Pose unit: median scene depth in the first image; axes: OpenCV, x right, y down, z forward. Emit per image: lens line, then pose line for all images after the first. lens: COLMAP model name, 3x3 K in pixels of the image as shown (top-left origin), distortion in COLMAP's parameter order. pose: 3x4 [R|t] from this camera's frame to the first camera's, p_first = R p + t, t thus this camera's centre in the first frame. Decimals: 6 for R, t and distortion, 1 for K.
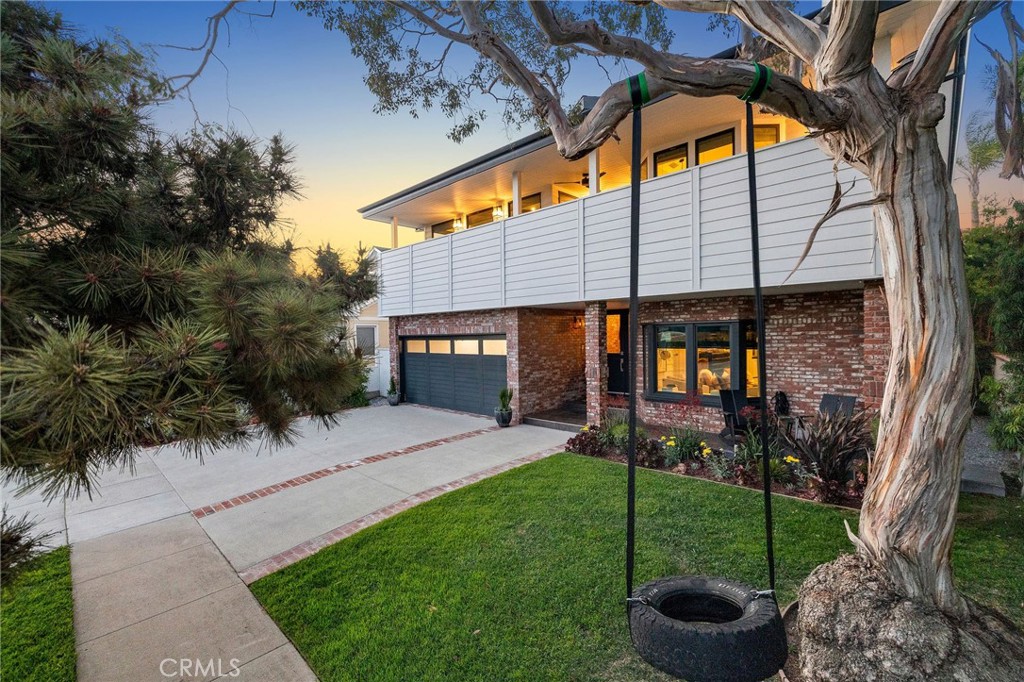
lens RADIAL K [[434.5, 0, 511.3], [0, 434.5, 337.2], [0, 0, 1]] dist [-0.000513, -0.000017]
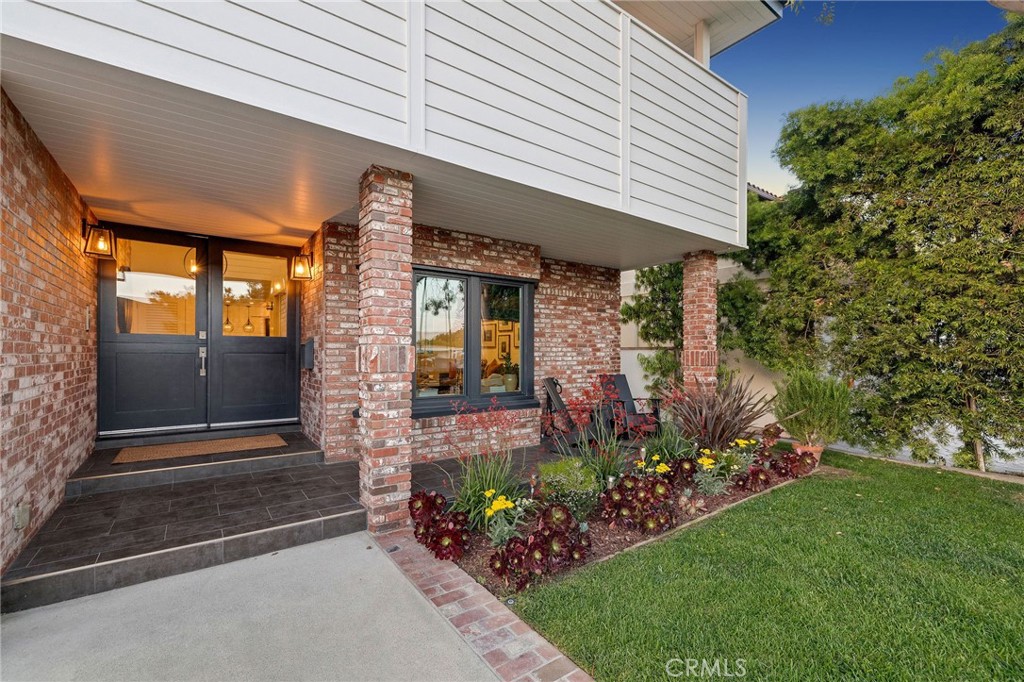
lens RADIAL K [[434.5, 0, 511.5], [0, 434.5, 350.5], [0, 0, 1]] dist [-0.000513, -0.000017]
pose [[0.187387, 0.021381, 0.982053, -0.183510], [-0.005908, 0.999770, -0.020640, 0.091889], [-0.982268, -0.001934, 0.187470, 0.932930]]
